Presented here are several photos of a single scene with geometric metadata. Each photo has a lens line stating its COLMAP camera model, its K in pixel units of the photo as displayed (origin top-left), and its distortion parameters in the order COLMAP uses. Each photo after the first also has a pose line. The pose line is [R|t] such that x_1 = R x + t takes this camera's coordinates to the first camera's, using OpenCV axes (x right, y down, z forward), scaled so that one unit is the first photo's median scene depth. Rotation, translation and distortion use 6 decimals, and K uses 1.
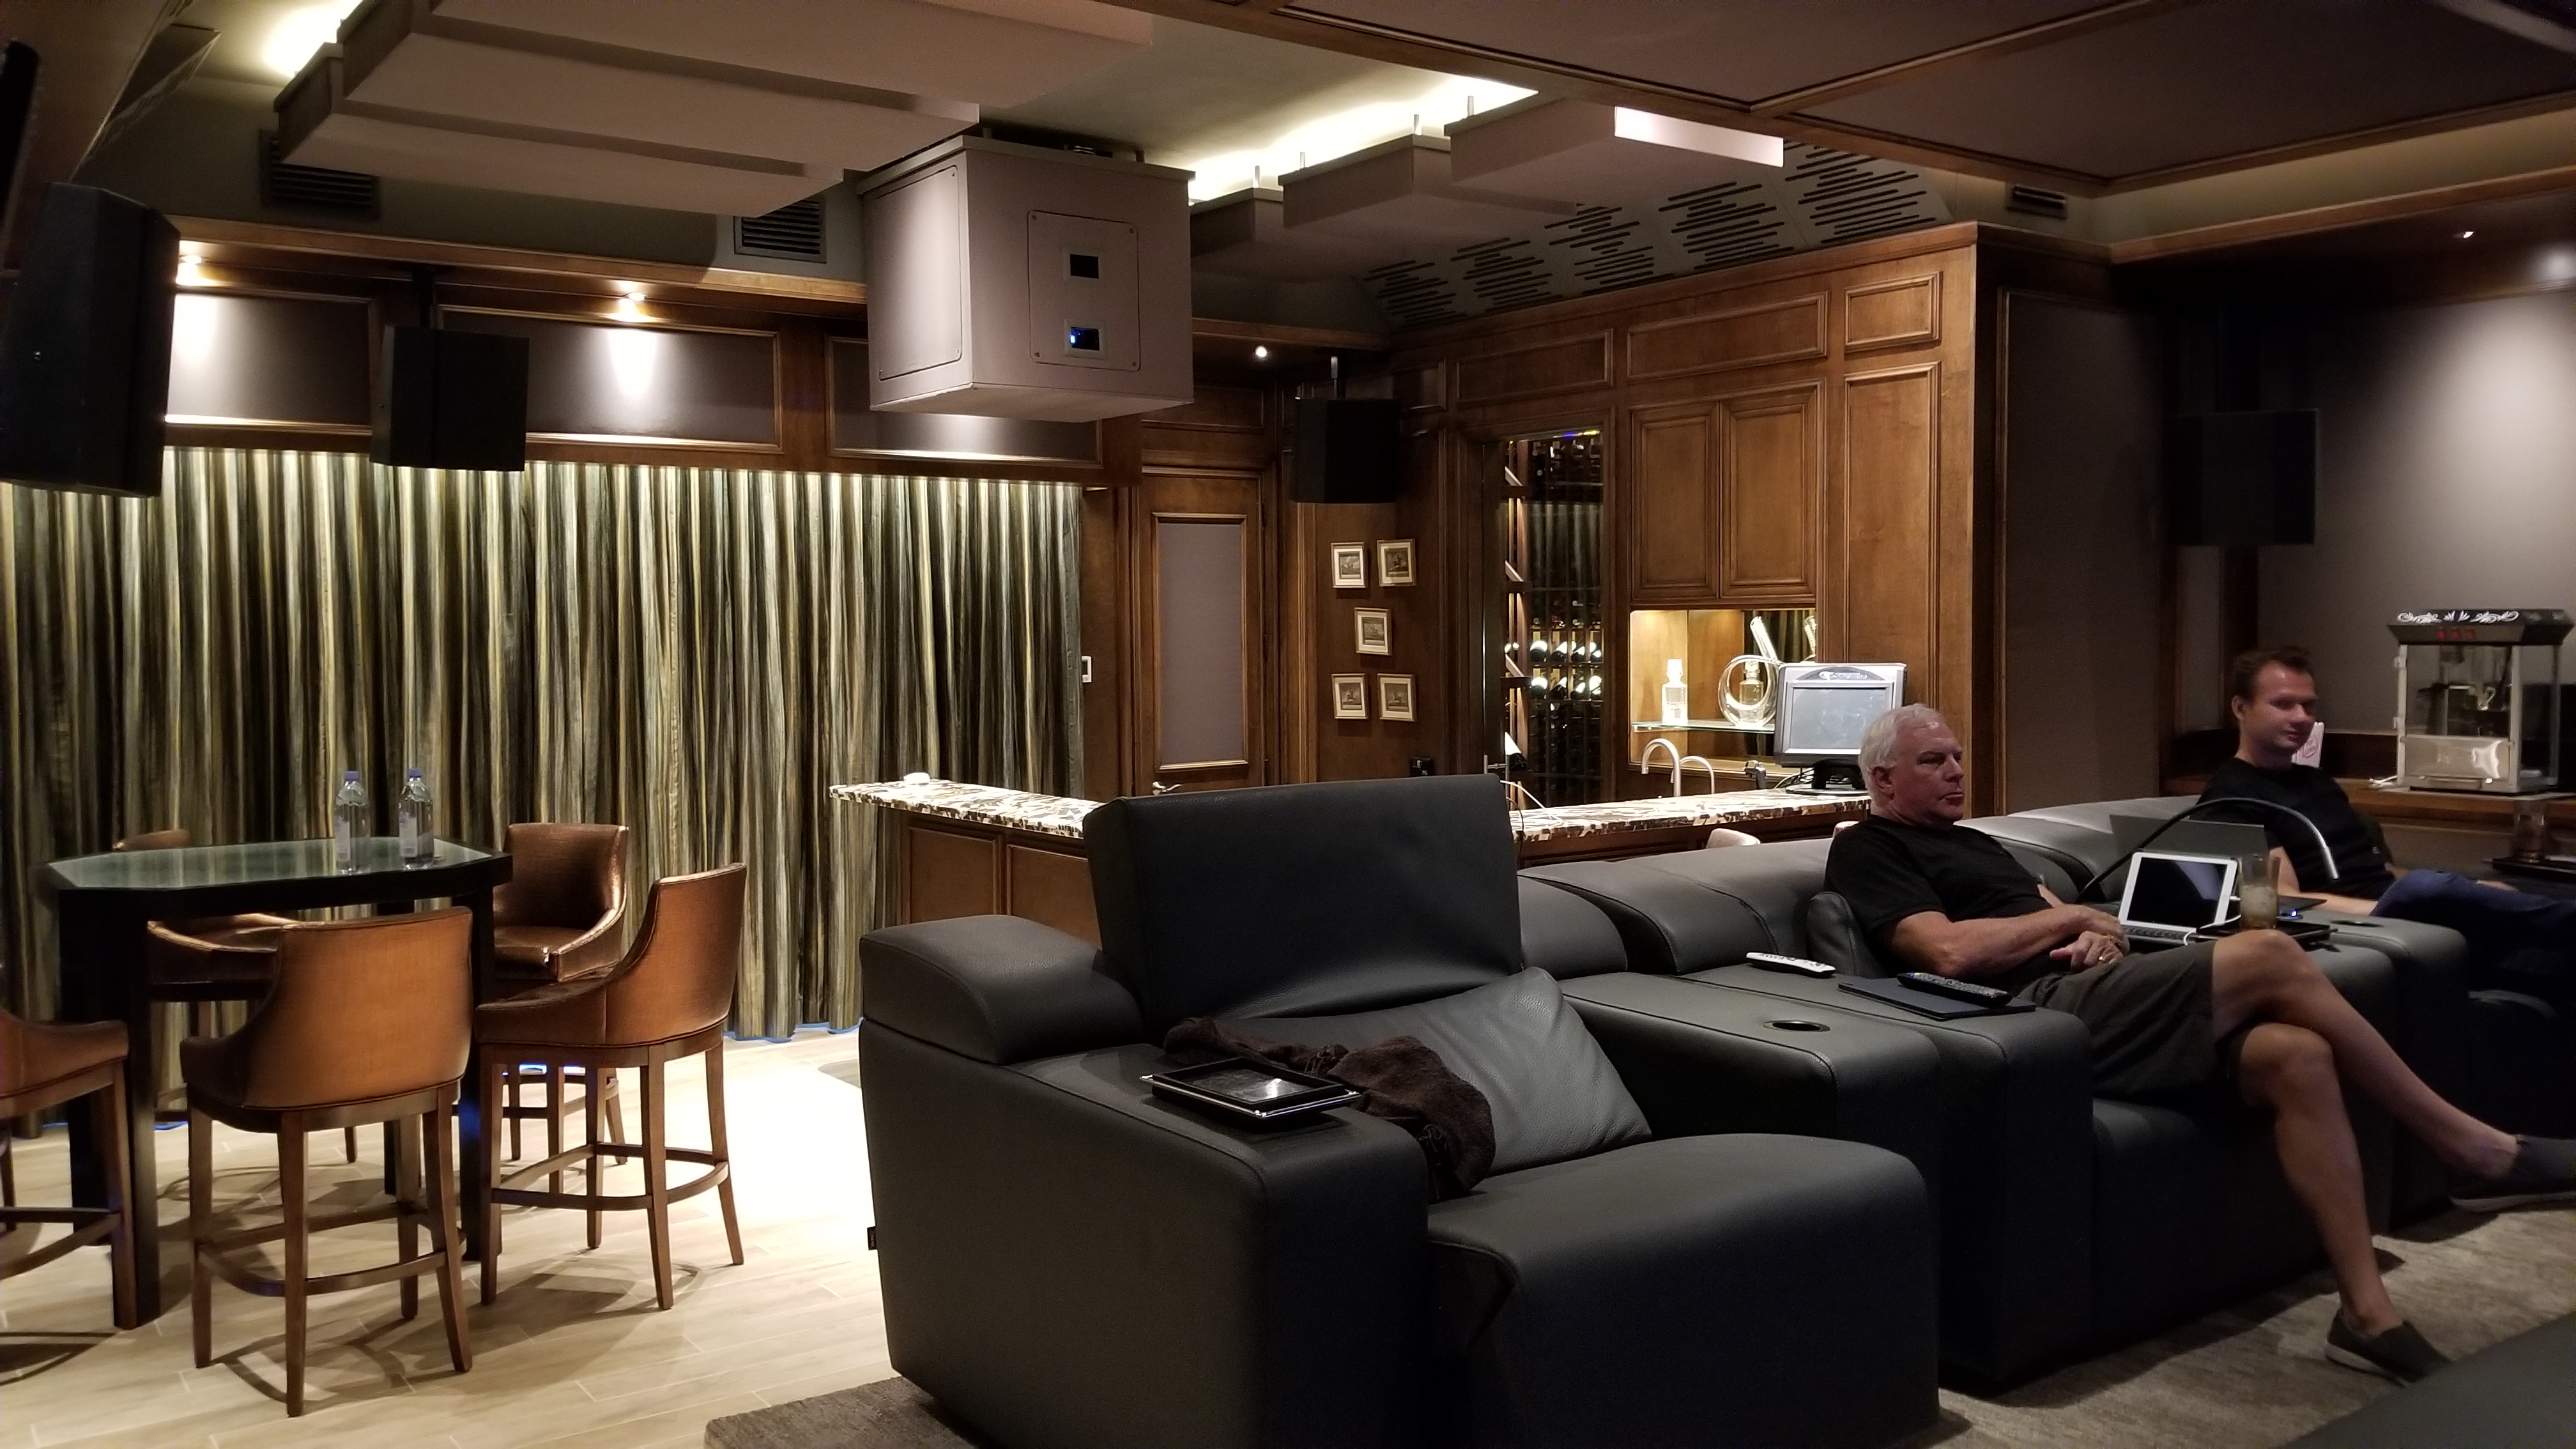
lens RADIAL K [[1977.1, 0, 1214.9], [0, 1977.1, 758.8], [0, 0, 1]] dist [0.075308, -0.110712]
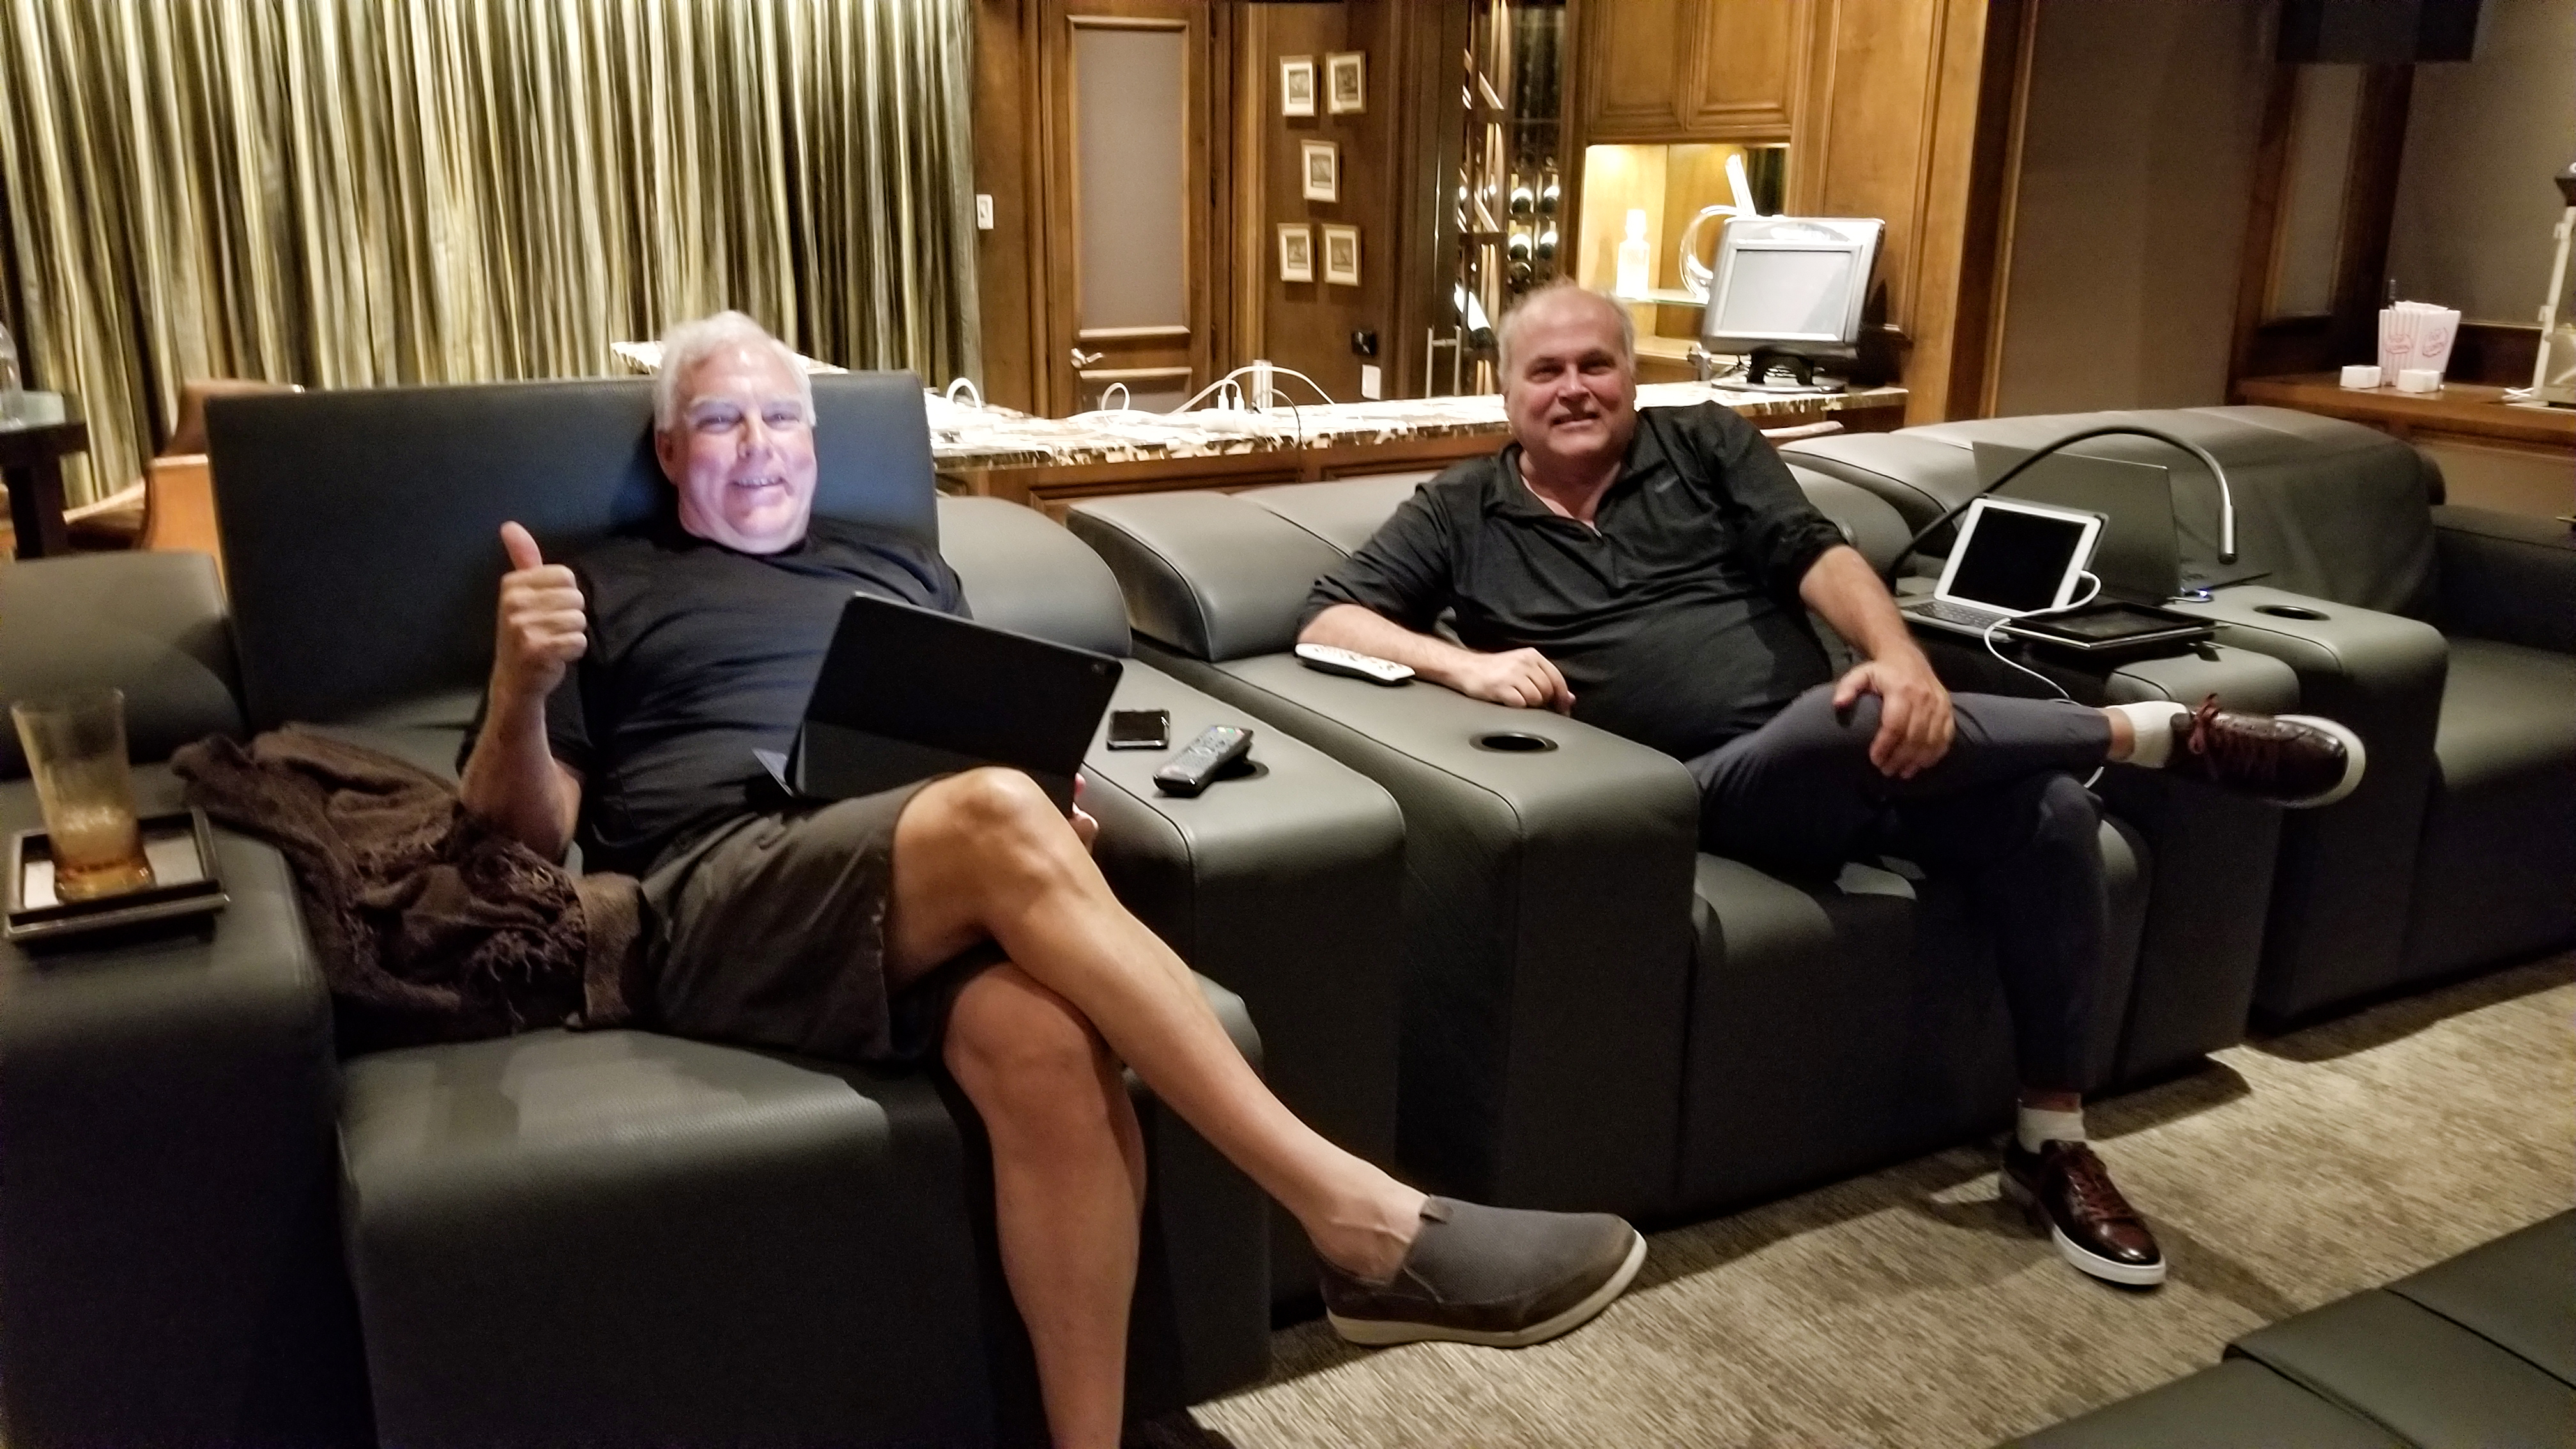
lens RADIAL K [[1977.1, 0, 1214.9], [0, 1977.1, 758.8], [0, 0, 1]] dist [0.075308, -0.110712]
pose [[0.991950, 0.049154, -0.116704, 0.157429], [-0.022452, 0.975257, 0.219931, -0.007186], [0.124627, -0.215541, 0.968509, 0.148053]]
